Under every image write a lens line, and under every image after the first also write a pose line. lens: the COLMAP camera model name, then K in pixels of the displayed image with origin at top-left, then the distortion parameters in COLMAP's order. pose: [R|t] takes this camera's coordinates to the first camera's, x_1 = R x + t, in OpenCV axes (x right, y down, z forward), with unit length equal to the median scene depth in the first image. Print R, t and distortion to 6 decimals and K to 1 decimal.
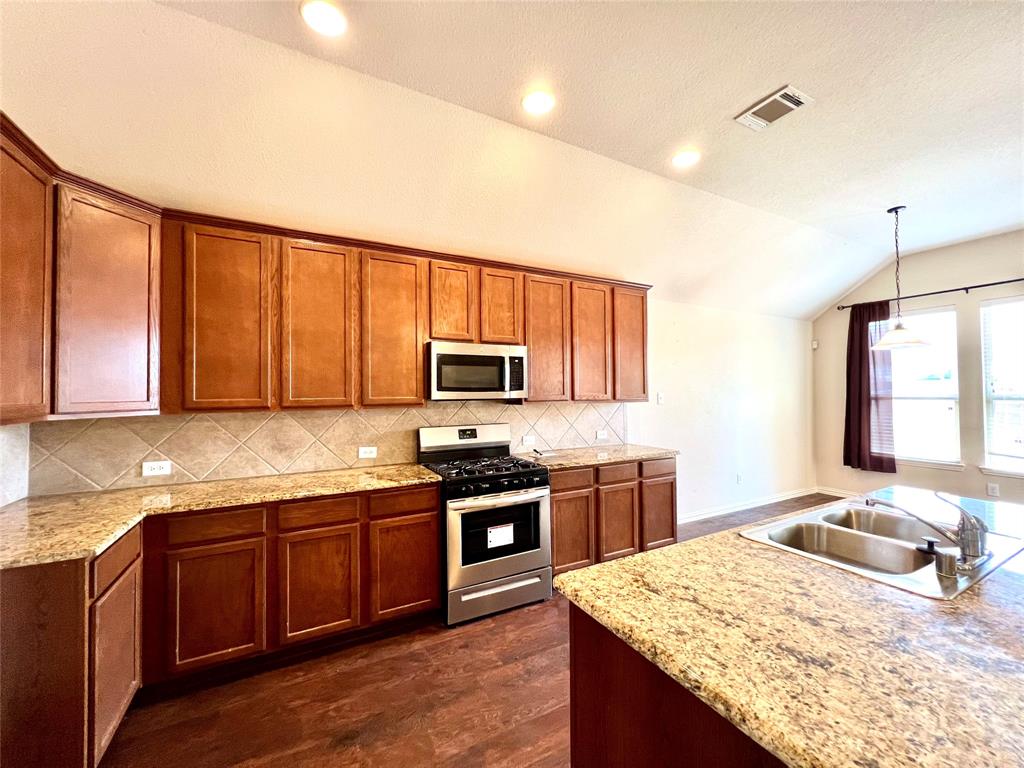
lens RADIAL K [[410.4, 0, 512.0], [0, 410.4, 384.0], [0, 0, 1]] dist [0.000684, -0.000002]
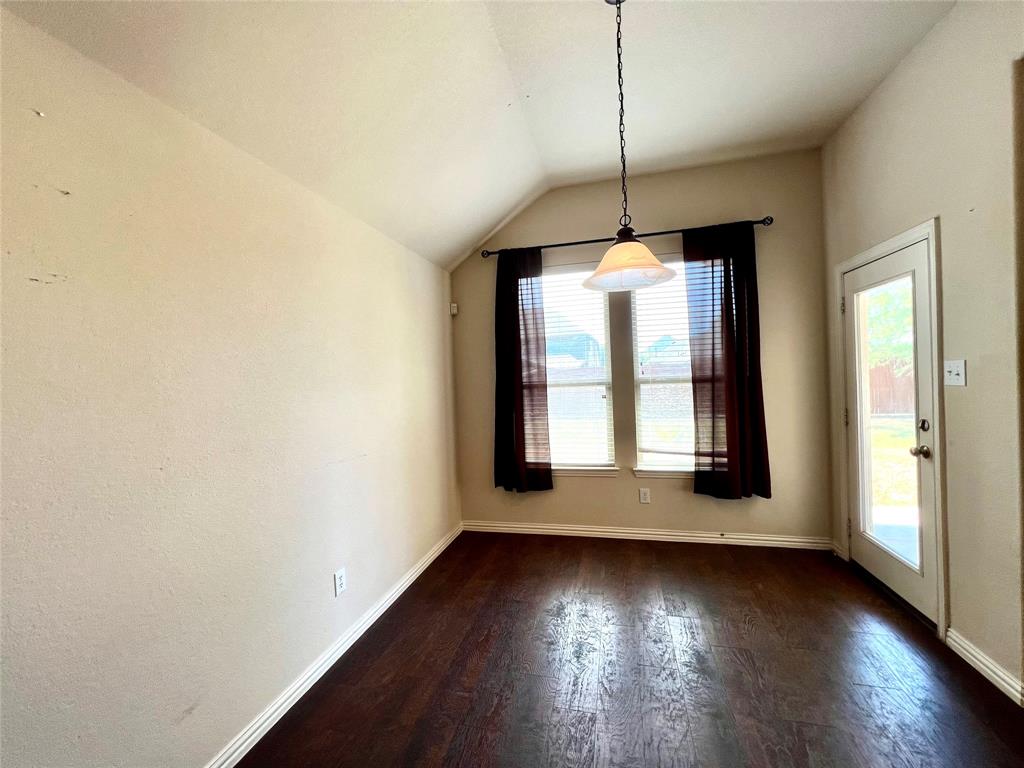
lens RADIAL K [[412.0, 0, 512.9], [0, 412.0, 383.9], [0, 0, 1]] dist [0.001814, -0.000261]
pose [[0.669988, -0.038812, 0.741356, 0.627958], [0.023780, 0.999242, 0.030823, 0.013995], [-0.741991, -0.003022, 0.670403, 0.999515]]
